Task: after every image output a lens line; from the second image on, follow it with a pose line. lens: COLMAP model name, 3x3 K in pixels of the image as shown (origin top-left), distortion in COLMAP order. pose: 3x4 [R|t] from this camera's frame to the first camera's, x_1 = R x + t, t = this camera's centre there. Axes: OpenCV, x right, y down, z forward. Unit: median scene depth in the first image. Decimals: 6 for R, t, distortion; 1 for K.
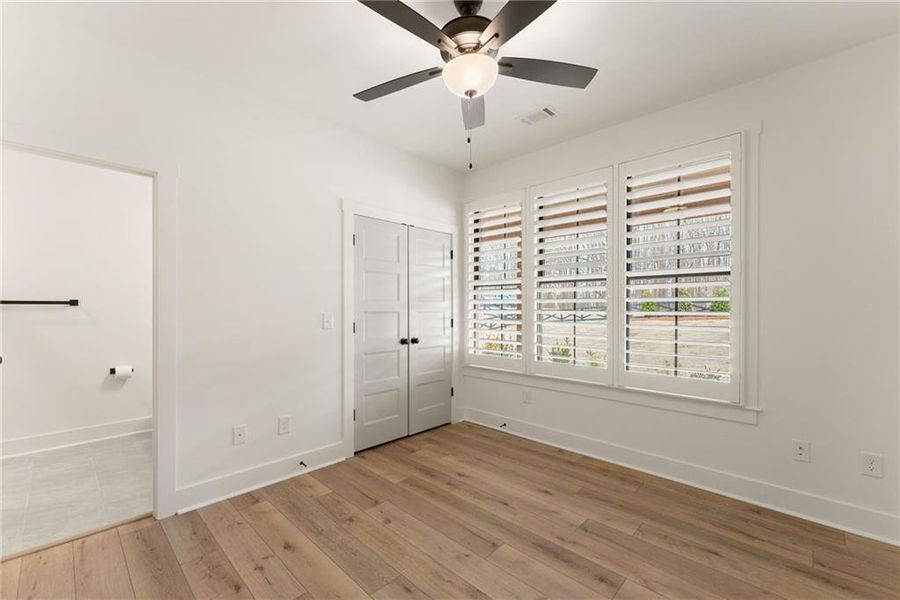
lens RADIAL K [[383.0, 0, 450.0], [0, 383.0, 300.0], [0, 0, 1]] dist [0.001586, 0.000203]
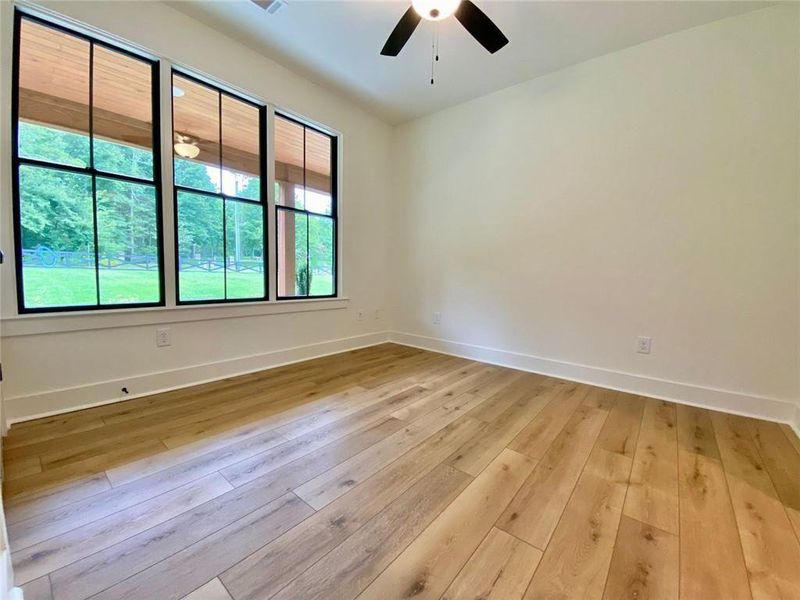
lens RADIAL K [[399.8, 0, 400.0], [0, 399.8, 300.0], [0, 0, 1]] dist [0.002964, 0.000047]
pose [[-0.187714, -0.044271, 0.981226, -0.788736], [-0.011322, 0.999015, 0.042907, 0.213664], [-0.982159, -0.003056, -0.188030, 0.971257]]
